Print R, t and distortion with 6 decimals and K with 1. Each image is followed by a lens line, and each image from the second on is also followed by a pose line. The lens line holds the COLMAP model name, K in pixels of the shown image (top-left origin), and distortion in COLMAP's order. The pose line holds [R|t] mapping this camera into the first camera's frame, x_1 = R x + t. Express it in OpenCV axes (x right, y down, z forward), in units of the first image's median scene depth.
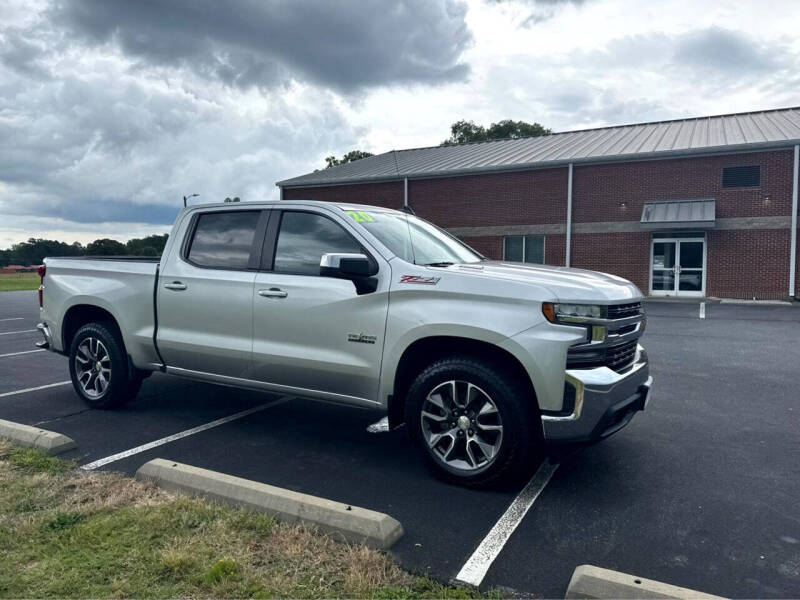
lens RADIAL K [[560.2, 0, 402.7], [0, 560.2, 299.3], [0, 0, 1]] dist [0.057125, -0.073231]
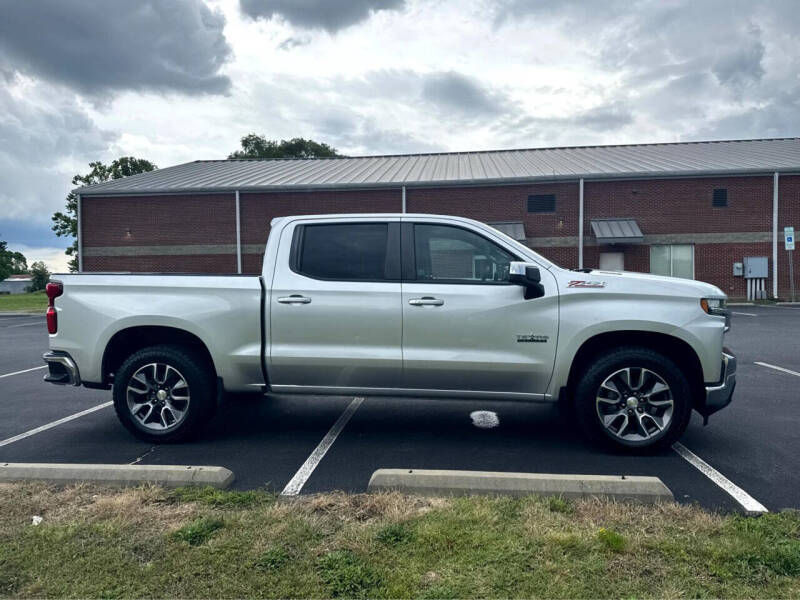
lens RADIAL K [[560.2, 0, 402.7], [0, 560.2, 299.3], [0, 0, 1]] dist [0.057125, -0.073231]
pose [[0.924078, -0.029953, 0.381028, -0.603817], [0.040895, 0.998950, -0.020650, 0.003762], [-0.380009, 0.034664, 0.924333, 0.049243]]
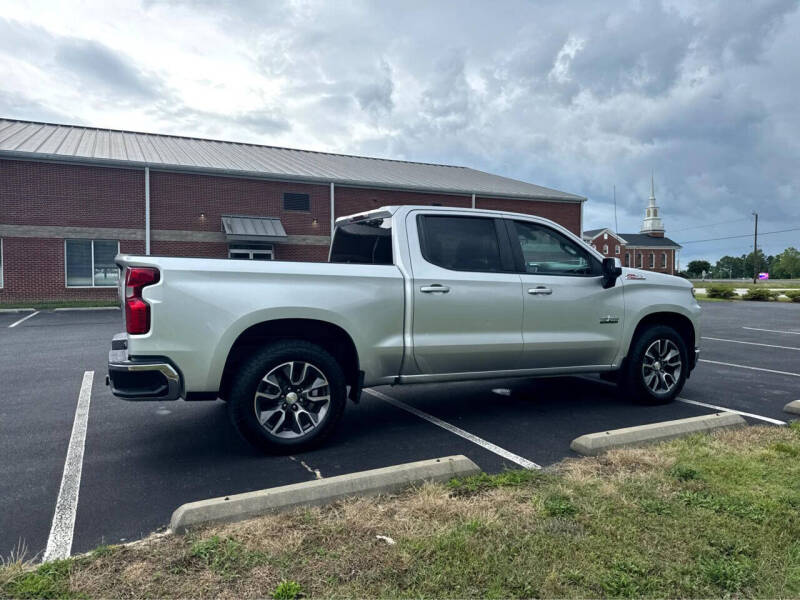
lens RADIAL K [[560.2, 0, 402.7], [0, 560.2, 299.3], [0, 0, 1]] dist [0.057125, -0.073231]
pose [[0.570363, -0.037002, 0.820559, -1.238310], [0.051225, 0.998643, 0.009427, -0.017294], [-0.819794, 0.036656, 0.571484, 0.506511]]
